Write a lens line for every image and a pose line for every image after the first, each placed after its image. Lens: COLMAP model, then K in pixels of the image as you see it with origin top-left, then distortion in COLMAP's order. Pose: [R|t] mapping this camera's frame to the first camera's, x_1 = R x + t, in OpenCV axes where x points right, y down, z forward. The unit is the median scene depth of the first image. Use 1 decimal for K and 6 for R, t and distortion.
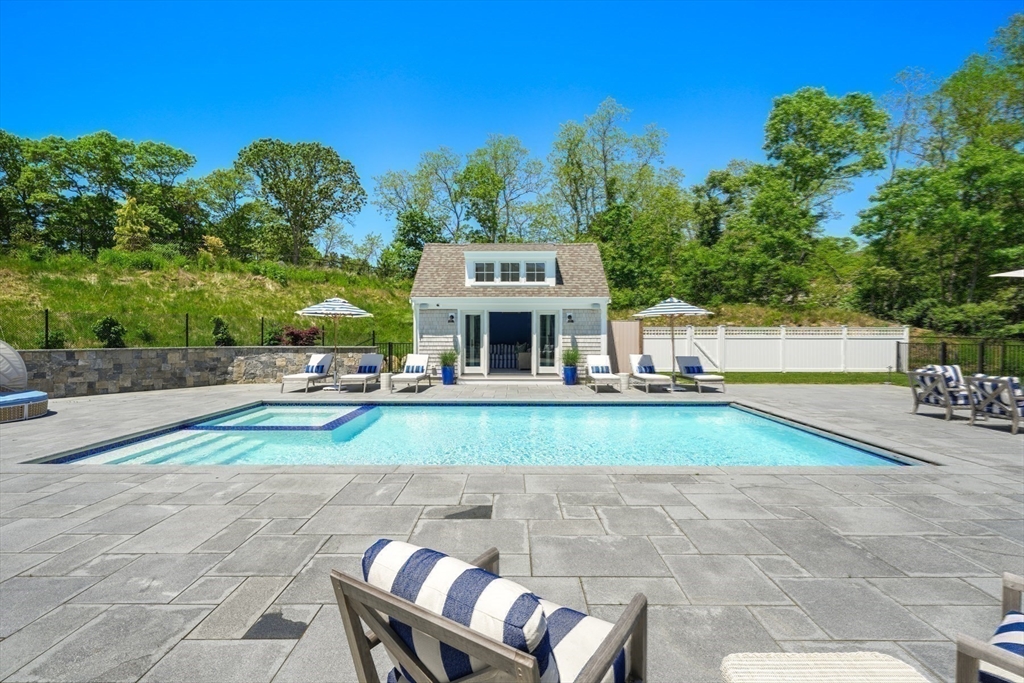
lens RADIAL K [[474.2, 0, 505.0], [0, 474.2, 329.9], [0, 0, 1]] dist [0.000801, -0.000738]
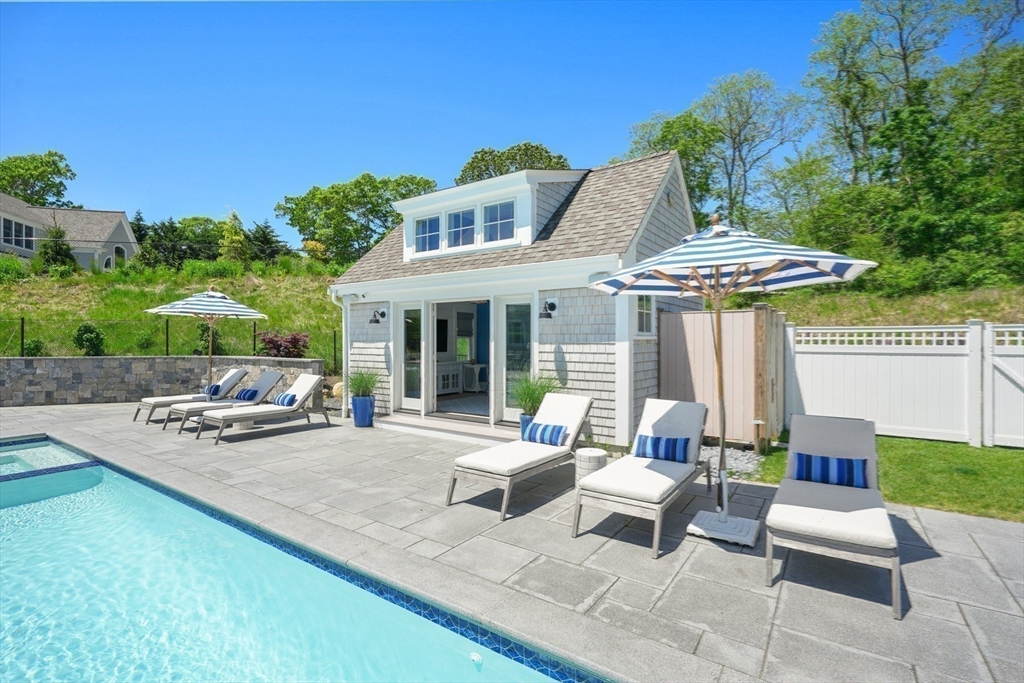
lens RADIAL K [[474.2, 0, 509.3], [0, 474.2, 338.5], [0, 0, 1]] dist [0.000801, -0.000738]
pose [[0.827526, -0.002115, -0.561424, 0.310925], [0.004035, 0.999989, 0.002181, 0.002572], [0.561414, -0.004070, 0.827525, 0.504954]]
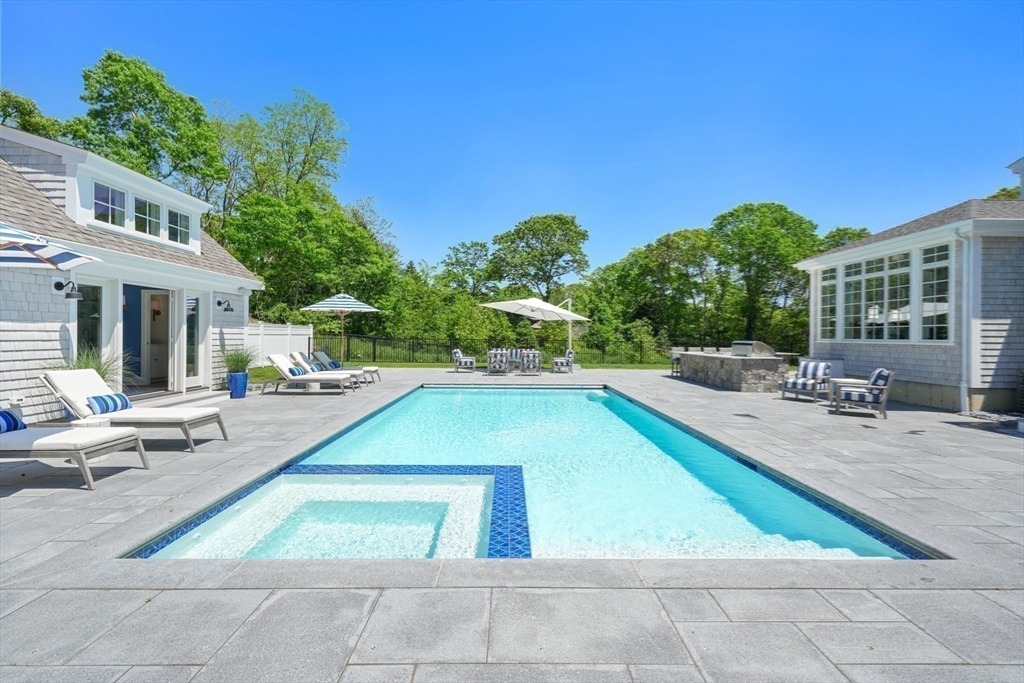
lens RADIAL K [[474.2, 0, 516.2], [0, 474.2, 337.3], [0, 0, 1]] dist [0.000801, -0.000738]
pose [[-0.024441, -0.005200, 0.999688, -0.493277], [-0.016497, 0.999852, 0.004798, 0.010925], [-0.999565, -0.016374, -0.024523, 0.492696]]
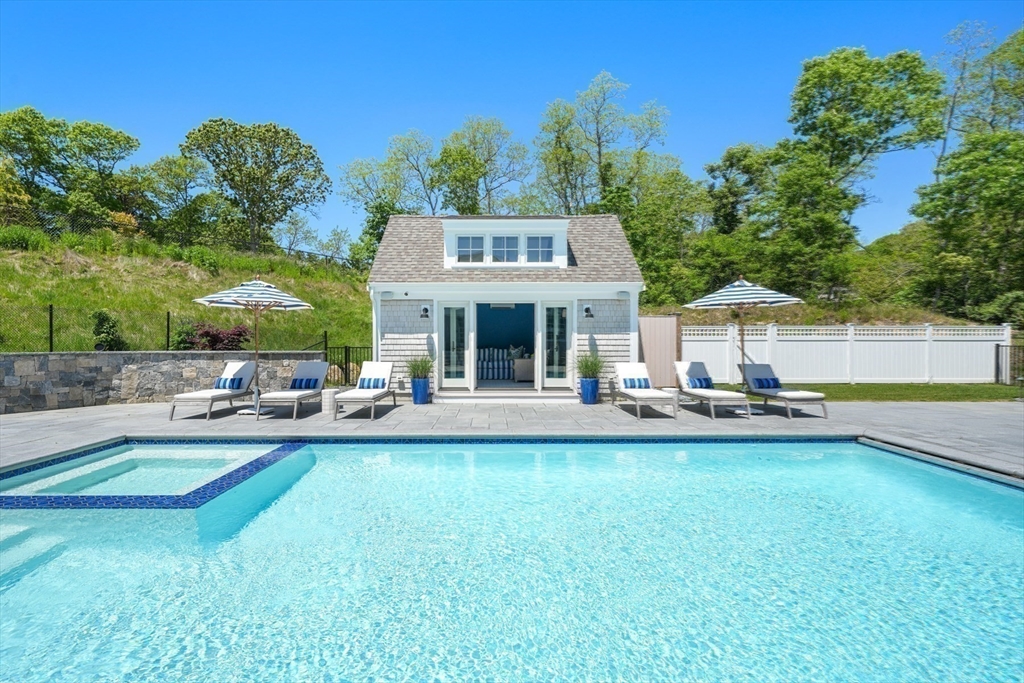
lens RADIAL K [[474.2, 0, 488.9], [0, 474.2, 353.0], [0, 0, 1]] dist [0.000801, -0.000738]
pose [[0.999882, -0.001573, 0.015262, -0.022289], [0.001006, 0.999312, 0.037074, 0.009610], [-0.015310, -0.037054, 0.999196, 0.232150]]
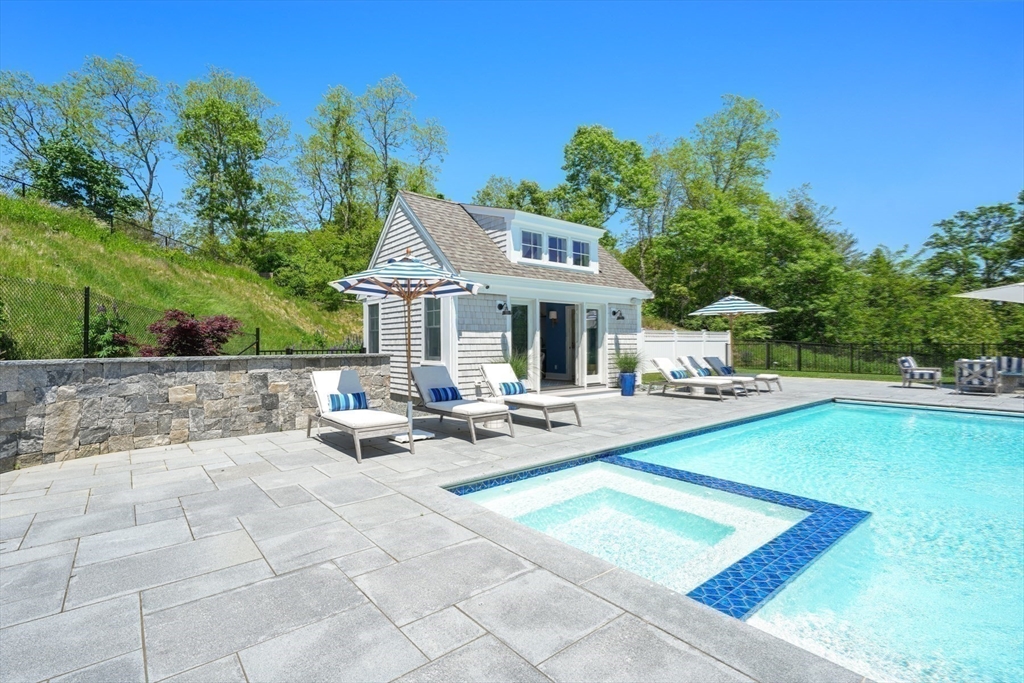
lens RADIAL K [[474.2, 0, 510.0], [0, 474.2, 344.2], [0, 0, 1]] dist [0.000801, -0.000738]
pose [[0.767407, -0.006160, 0.641131, -0.450567], [0.000232, 0.999956, 0.009330, 0.016324], [-0.641160, -0.007011, 0.767375, 0.415356]]
